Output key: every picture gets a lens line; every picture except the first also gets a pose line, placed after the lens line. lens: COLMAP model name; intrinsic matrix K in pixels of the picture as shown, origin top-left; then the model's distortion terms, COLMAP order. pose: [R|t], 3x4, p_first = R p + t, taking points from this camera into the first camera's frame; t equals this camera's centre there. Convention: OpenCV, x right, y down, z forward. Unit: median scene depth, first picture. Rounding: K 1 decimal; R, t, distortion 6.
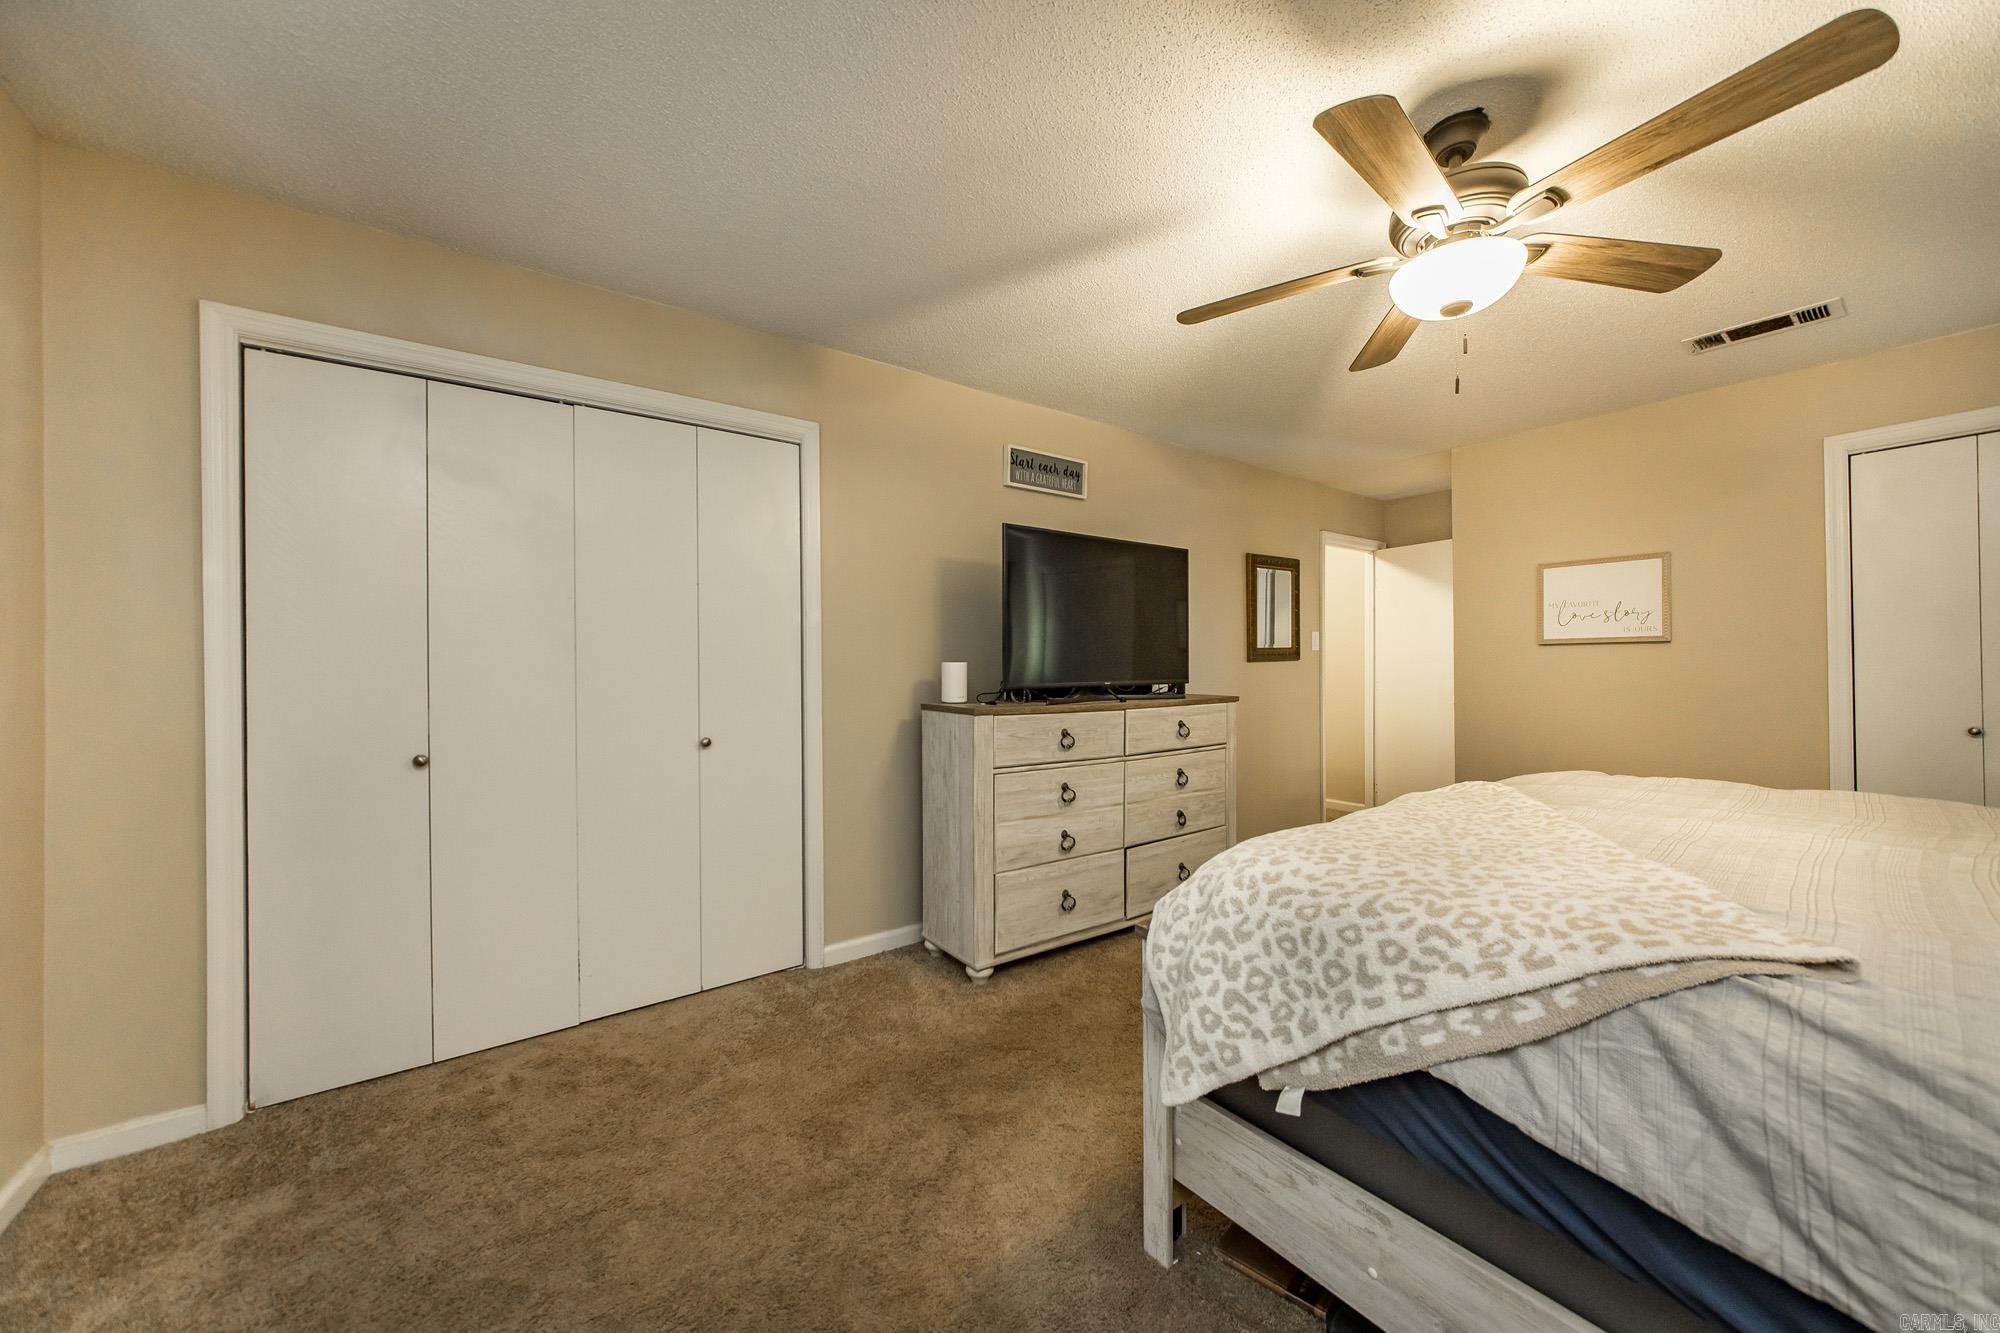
lens RADIAL K [[722.5, 0, 986.1], [0, 722.5, 662.5], [0, 0, 1]] dist [-0.029682, 0.000030]
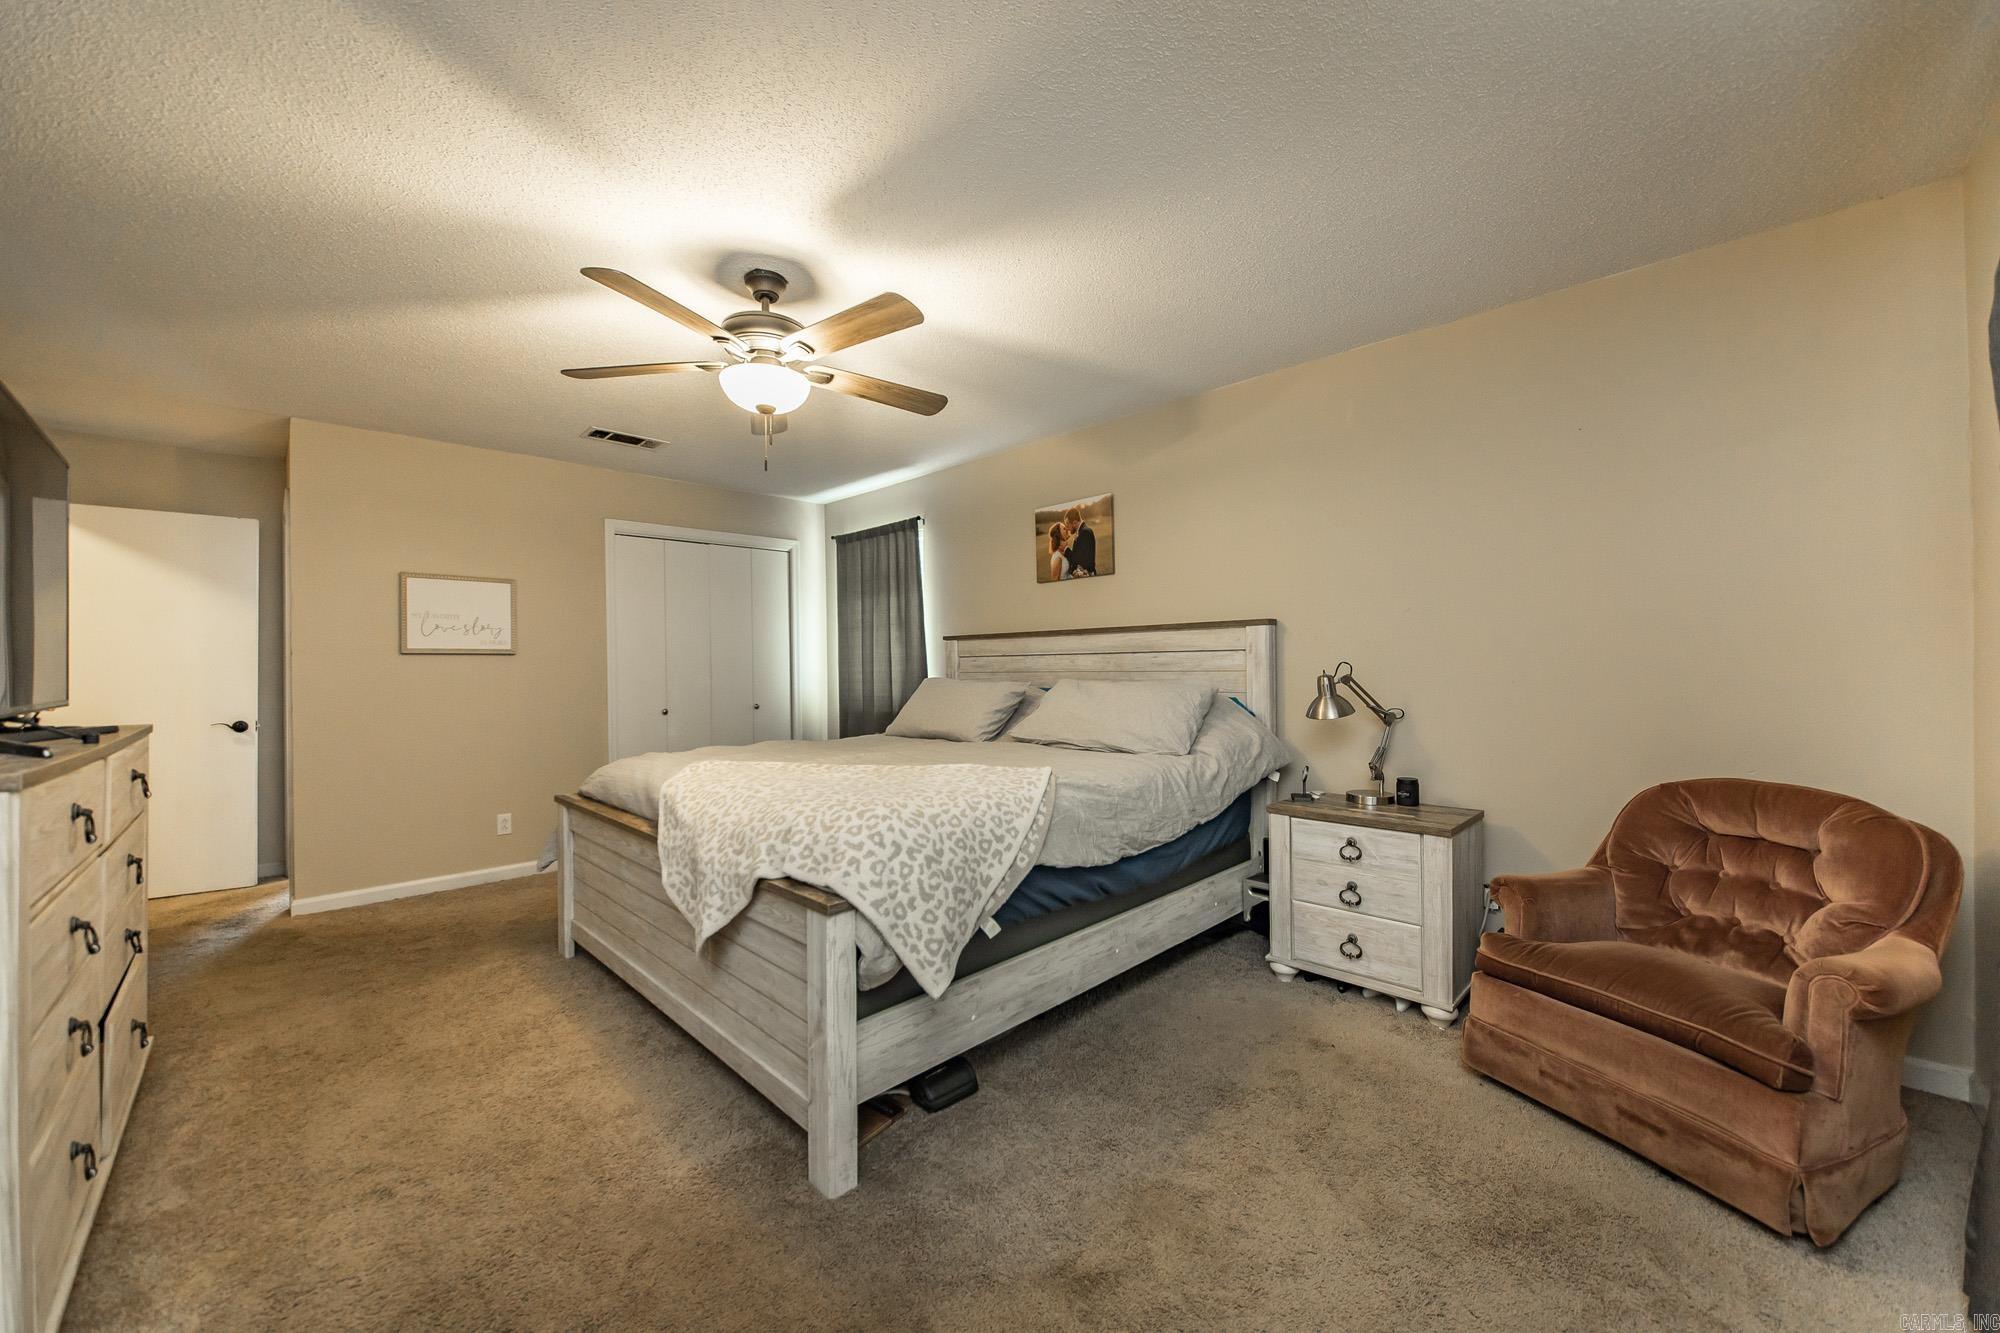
lens RADIAL K [[723.5, 0, 996.6], [0, 723.5, 669.7], [0, 0, 1]] dist [-0.000362, 0.000102]
pose [[-0.176841, 0.005694, 0.984223, -1.118226], [0.002593, 0.999982, -0.005319, 0.015037], [-0.984236, 0.001612, -0.176852, 1.144851]]
